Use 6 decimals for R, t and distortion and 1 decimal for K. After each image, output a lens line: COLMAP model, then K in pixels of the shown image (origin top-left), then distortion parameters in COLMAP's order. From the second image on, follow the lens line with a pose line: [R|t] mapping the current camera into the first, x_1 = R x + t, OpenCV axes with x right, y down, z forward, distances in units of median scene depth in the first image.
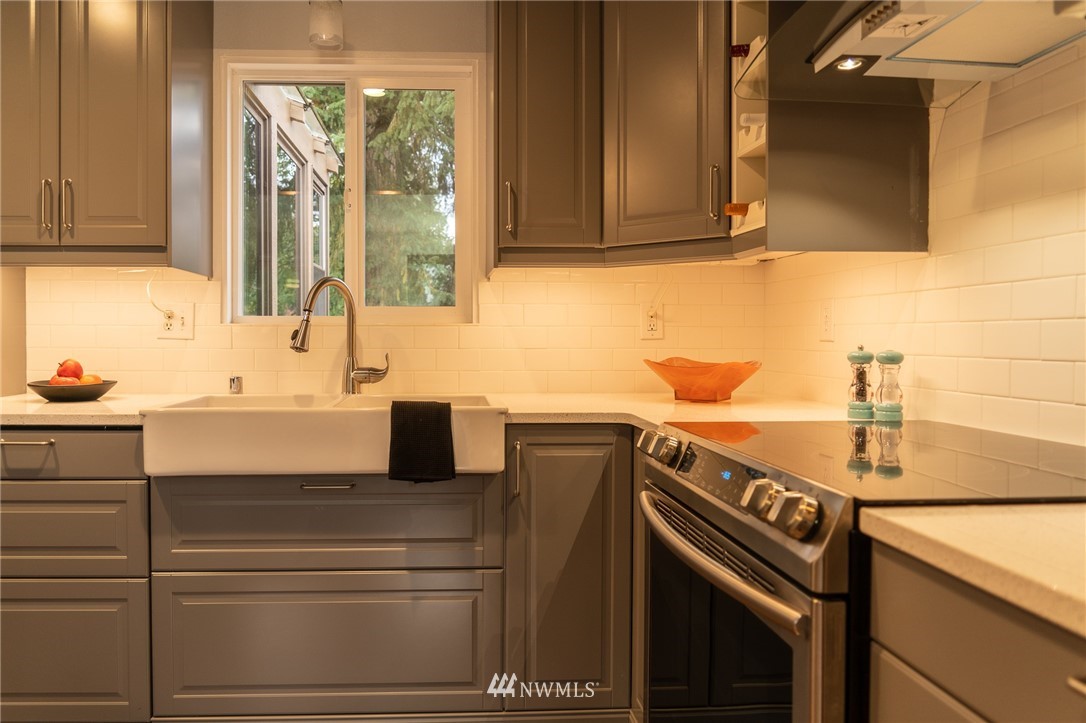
lens RADIAL K [[748.8, 0, 536.2], [0, 748.8, 361.9], [0, 0, 1]] dist [-0.028877, -0.000760]
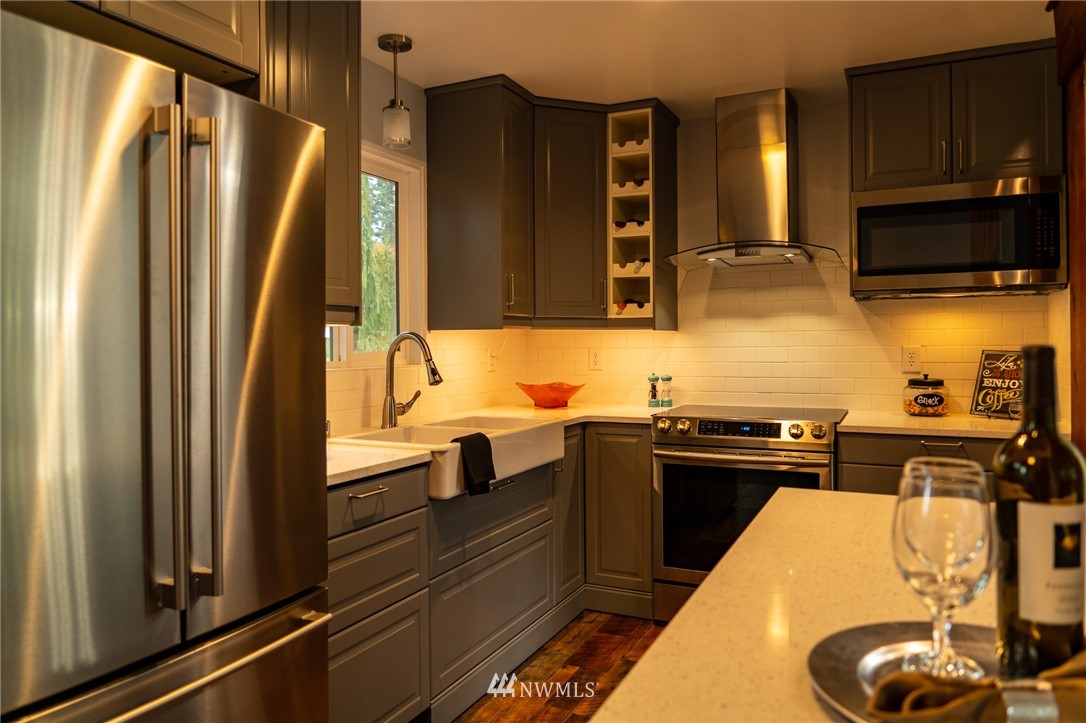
lens RADIAL K [[748.8, 0, 547.7], [0, 748.8, 343.0], [0, 0, 1]] dist [-0.028877, -0.000760]
pose [[0.480690, -0.006839, 0.876864, -1.560764], [0.031411, 0.999462, -0.009424, -0.095641], [-0.876328, 0.032073, 0.480646, 0.232039]]
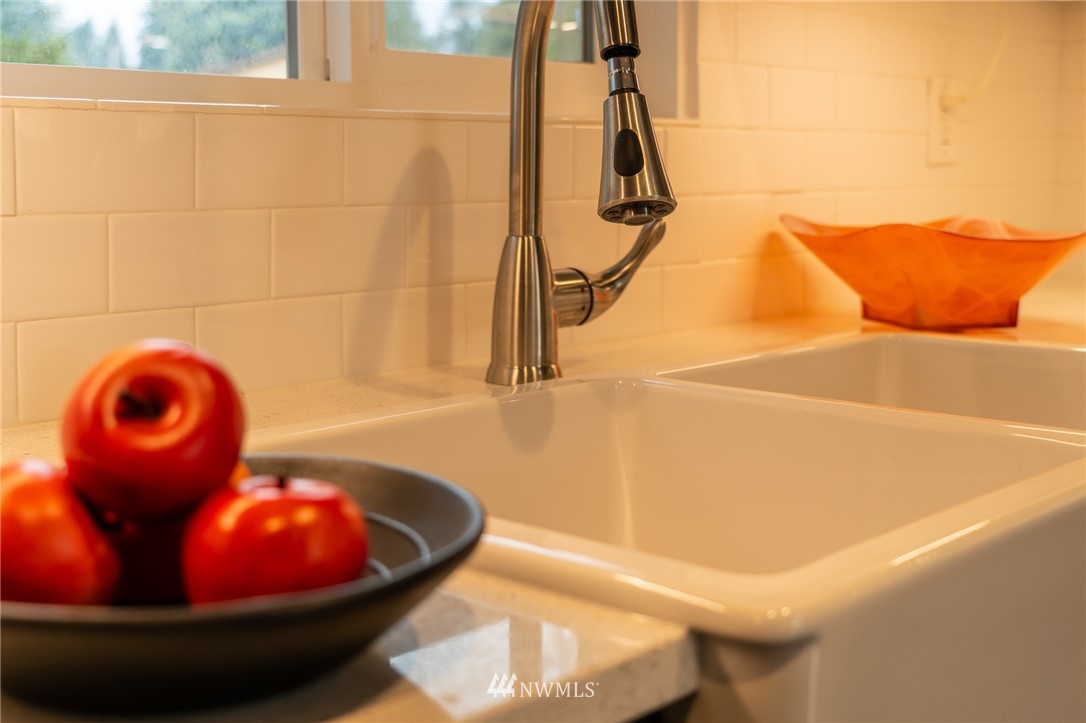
lens RADIAL K [[1454.5, 0, 542.9], [0, 1454.5, 360.8], [0, 0, 1]] dist [-0.007857, 0.000000]
pose [[0.702341, -0.098283, 0.705023, -0.798906], [0.013912, 0.992129, 0.124447, -0.034594], [-0.711704, -0.077596, 0.698180, 0.816400]]
